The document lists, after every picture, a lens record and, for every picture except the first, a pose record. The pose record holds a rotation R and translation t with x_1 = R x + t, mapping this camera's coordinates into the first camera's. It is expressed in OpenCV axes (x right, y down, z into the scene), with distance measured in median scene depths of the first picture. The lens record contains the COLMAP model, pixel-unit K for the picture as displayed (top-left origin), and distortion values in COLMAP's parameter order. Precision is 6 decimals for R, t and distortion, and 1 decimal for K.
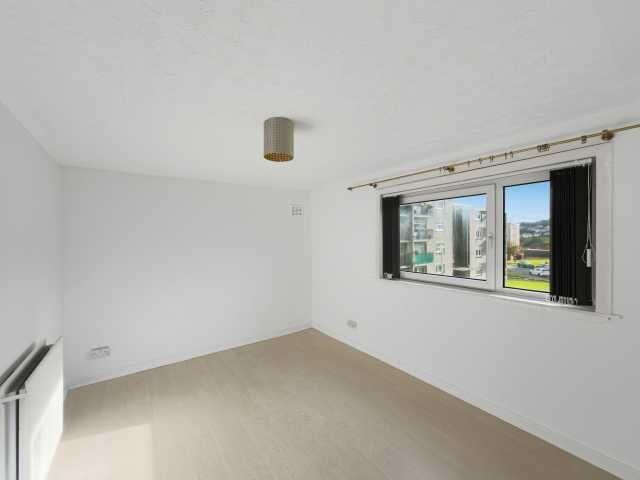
lens RADIAL K [[253.9, 0, 316.1], [0, 253.9, 241.6], [0, 0, 1]] dist [0.001884, 0.000087]
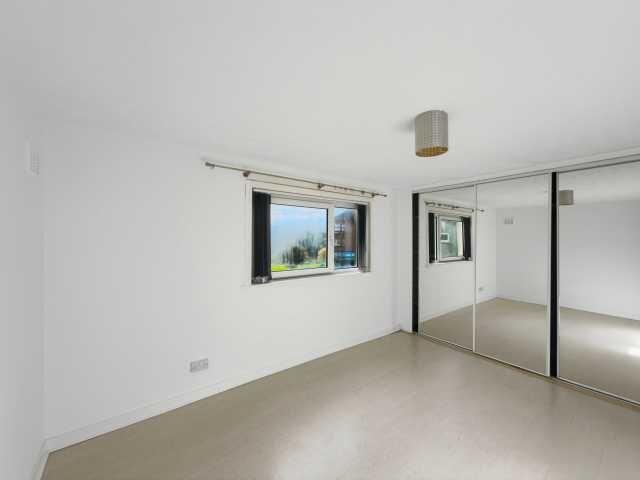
lens RADIAL K [[253.9, 0, 316.1], [0, 253.9, 241.6], [0, 0, 1]] dist [0.001884, 0.000087]
pose [[-0.002457, -0.007801, 0.999967, -0.642630], [0.008142, 0.999936, 0.007821, -0.006568], [-0.999964, 0.008161, -0.002394, 0.837342]]
